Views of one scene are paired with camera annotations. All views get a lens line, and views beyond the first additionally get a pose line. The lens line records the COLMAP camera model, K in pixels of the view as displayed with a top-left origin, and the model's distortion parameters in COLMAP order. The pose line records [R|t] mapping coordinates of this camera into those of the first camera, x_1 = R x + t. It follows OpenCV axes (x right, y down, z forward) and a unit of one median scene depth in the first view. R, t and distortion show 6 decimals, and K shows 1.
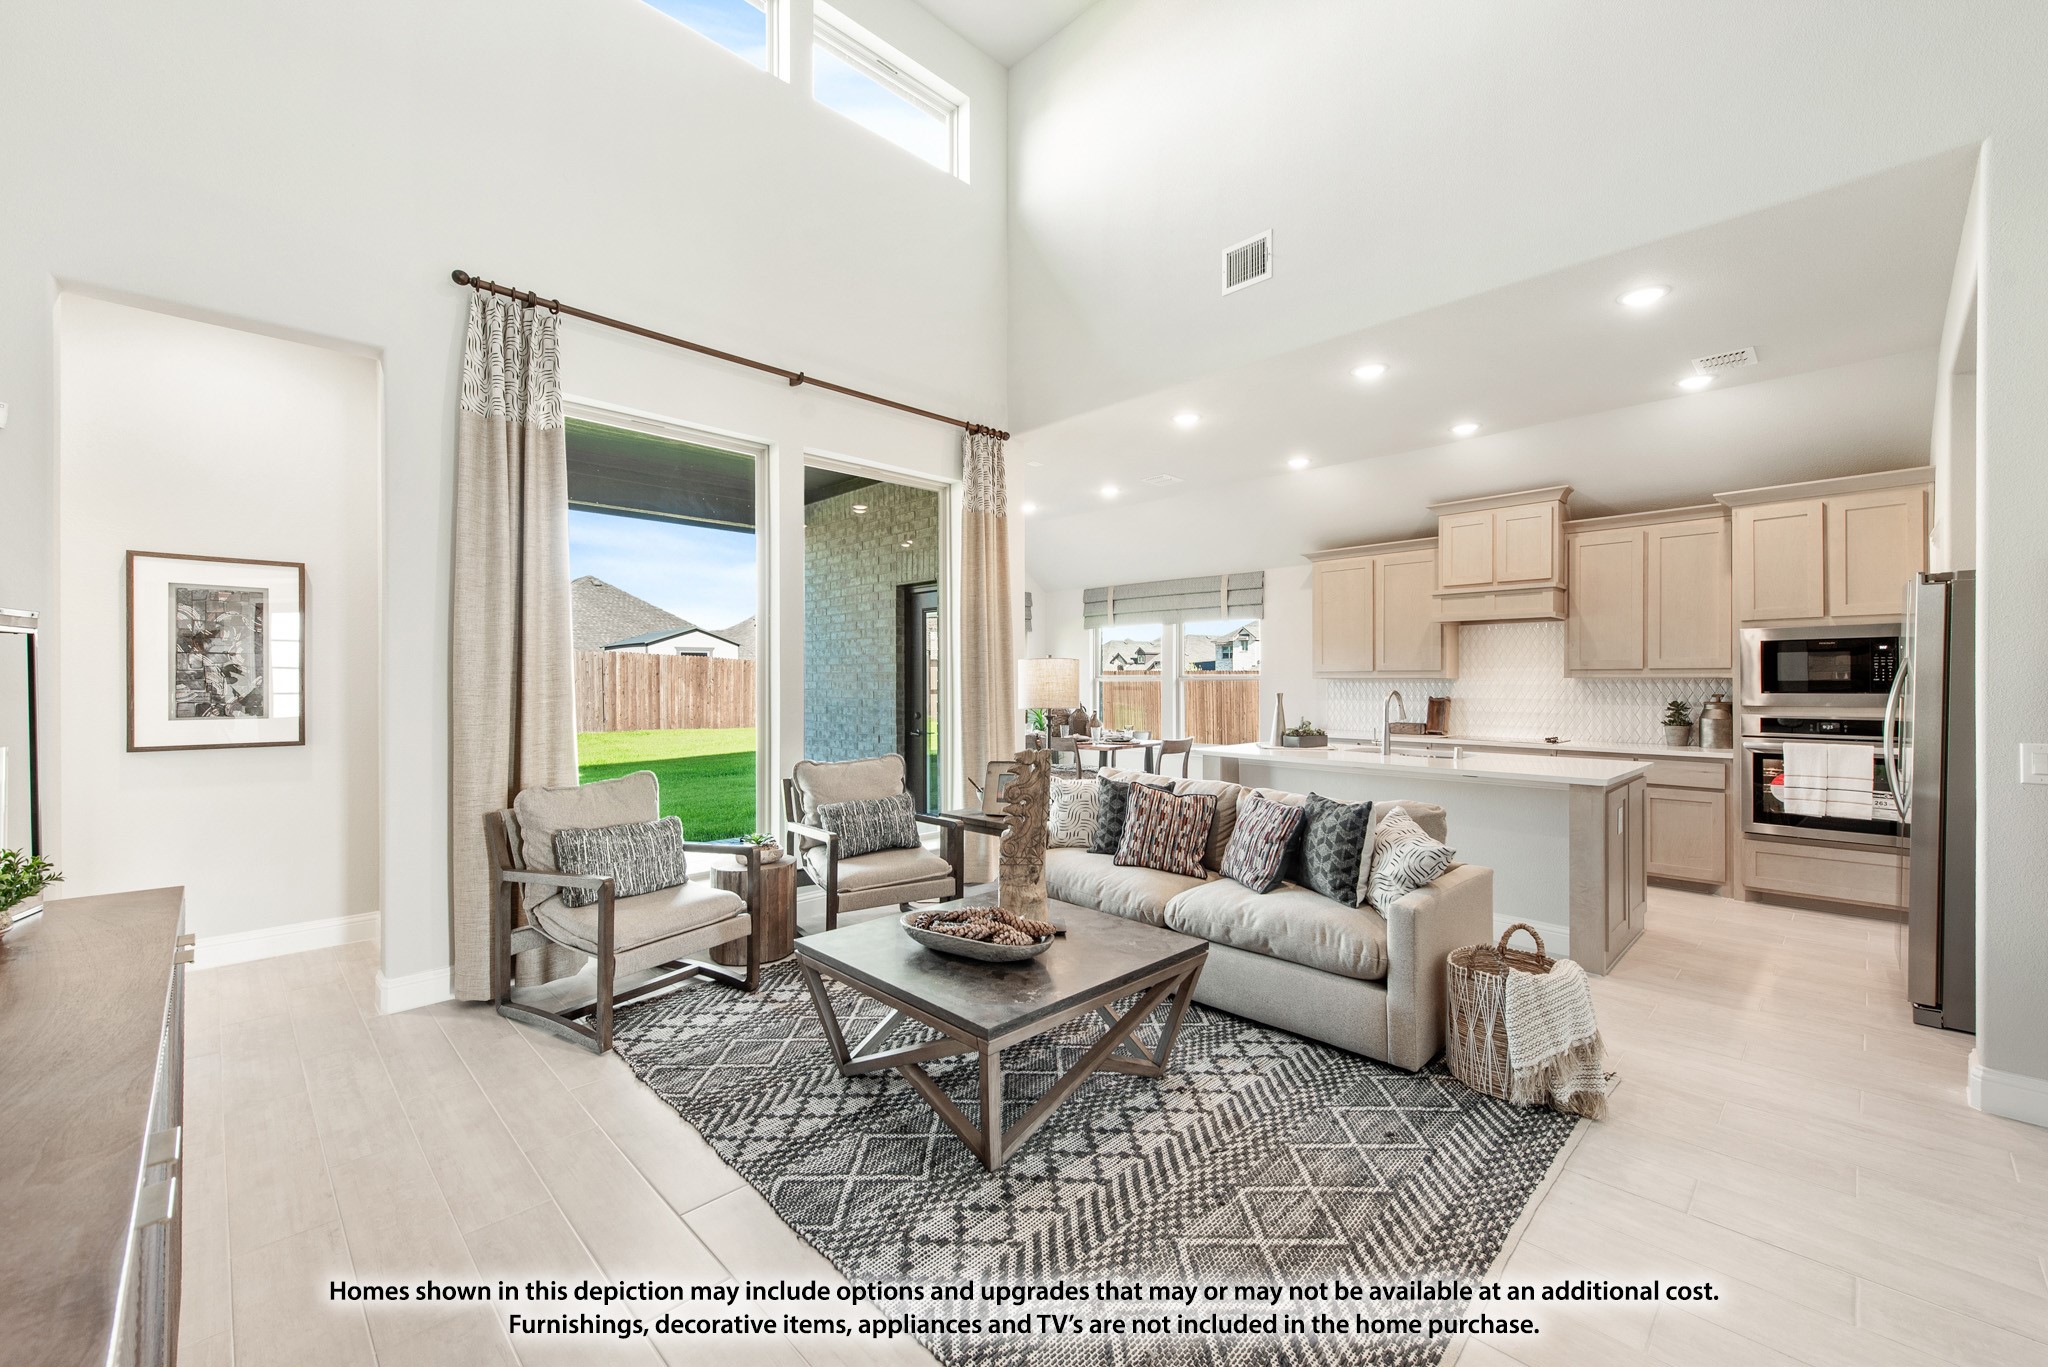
lens RADIAL K [[829.1, 0, 1030.9], [0, 829.1, 683.7], [0, 0, 1]] dist [0.004774, -0.002181]
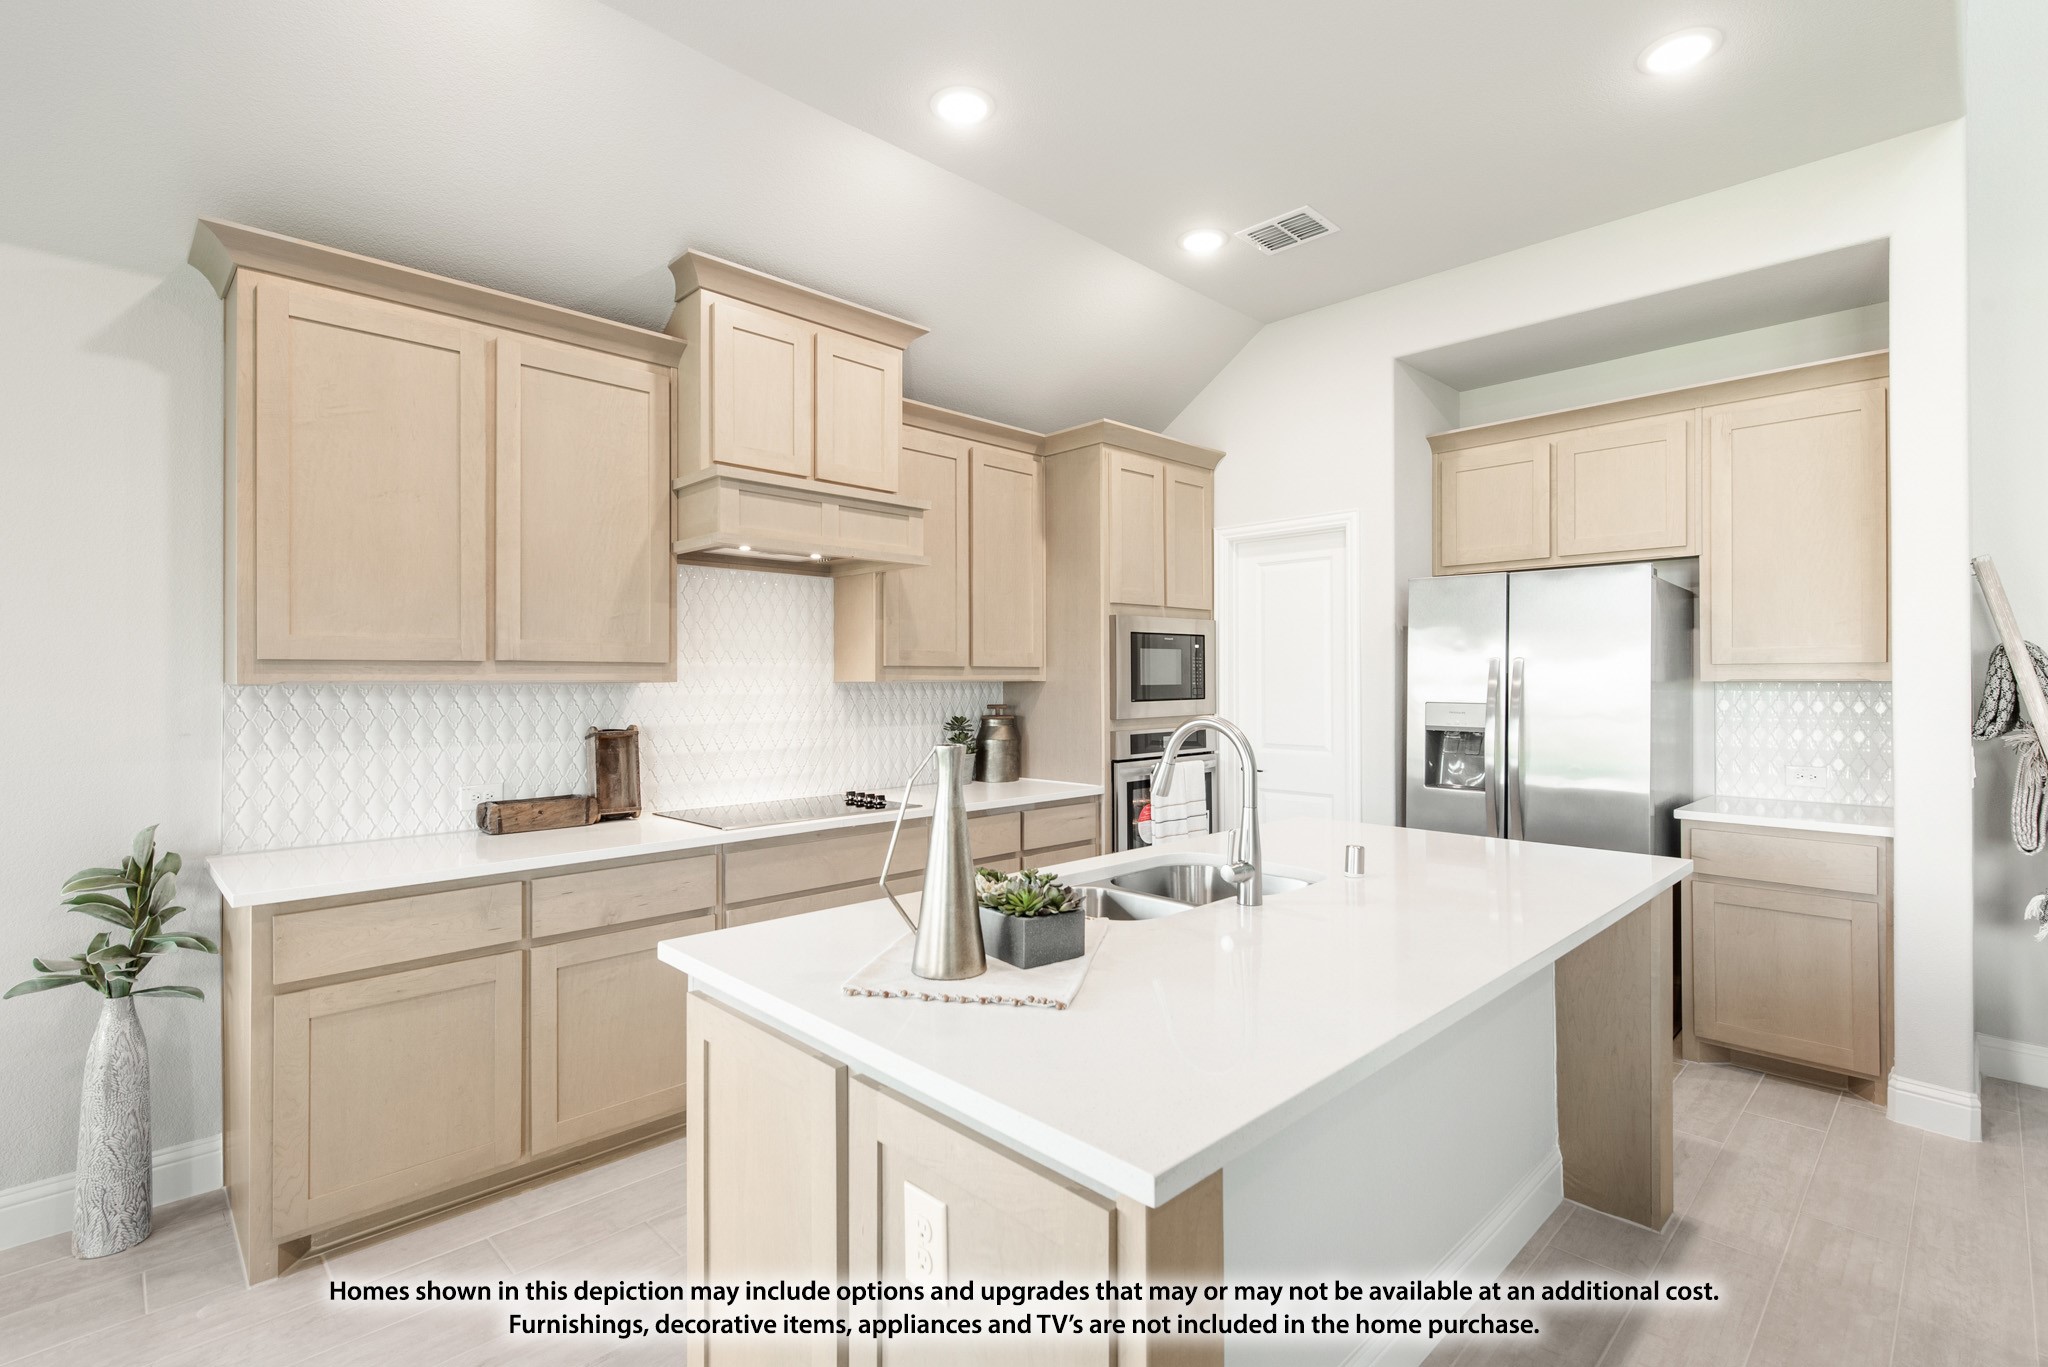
lens RADIAL K [[933.7, 0, 1017.6], [0, 933.7, 676.8], [0, 0, 1]] dist [0.004322, -0.001782]
pose [[0.008630, 0.004261, 0.999954, 0.036542], [0.007003, 0.999966, -0.004321, -0.007340], [-0.999938, 0.007040, 0.008600, 1.003258]]
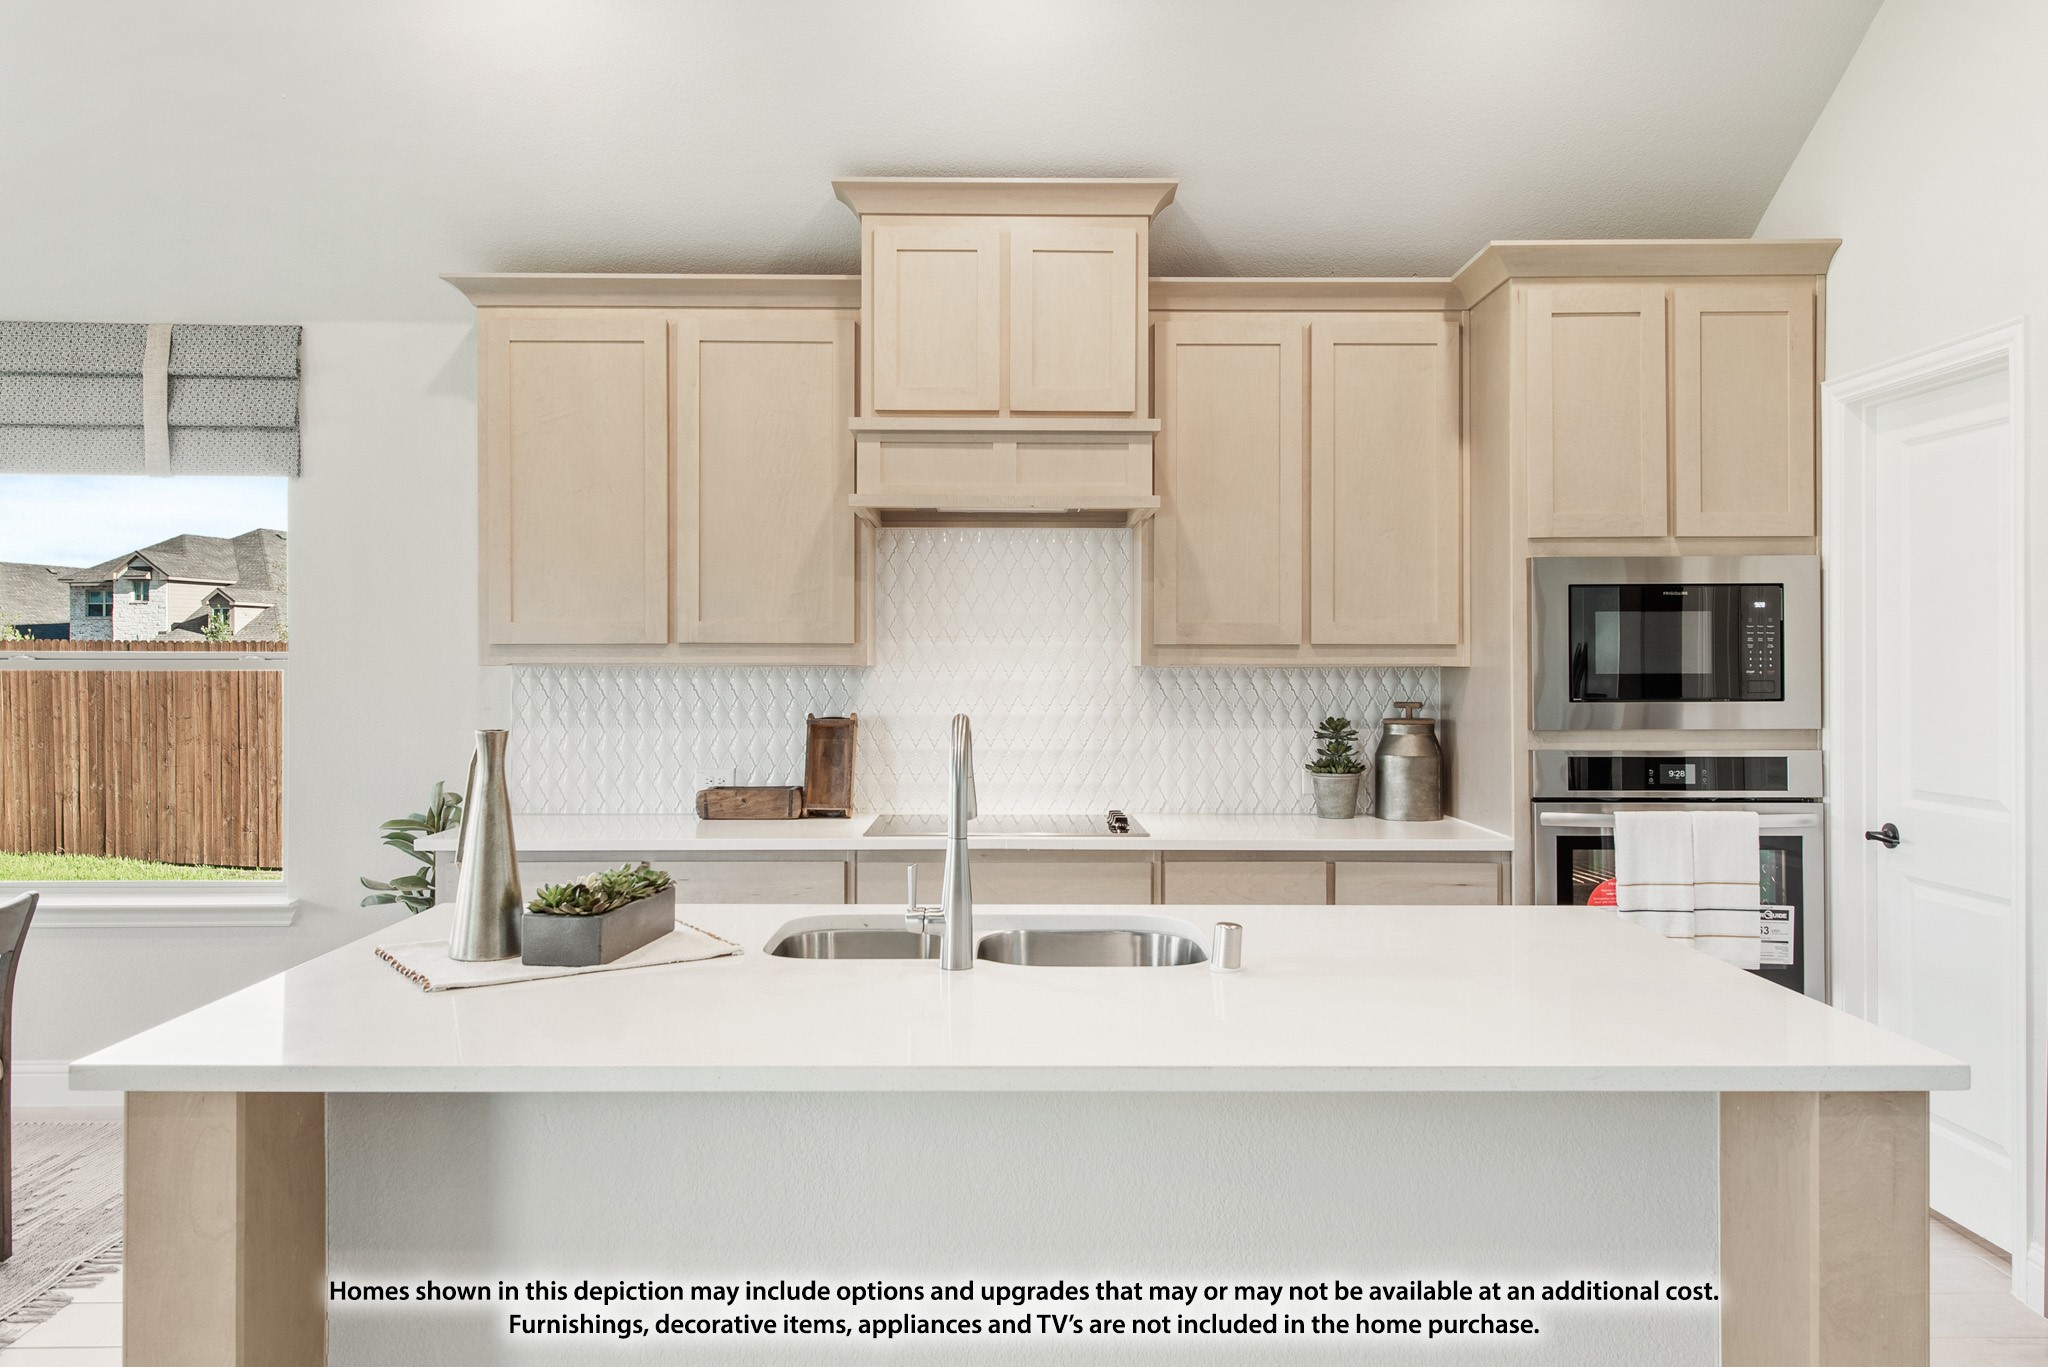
lens RADIAL K [[1421.5, 0, 1021.7], [0, 1421.5, 651.6], [0, 0, 1]] dist [0.024560, -0.014443]
pose [[0.691926, 0.006216, 0.721942, 0.113738], [0.001765, 0.999945, -0.010301, -0.007489], [-0.721966, 0.008402, 0.691877, 0.626332]]
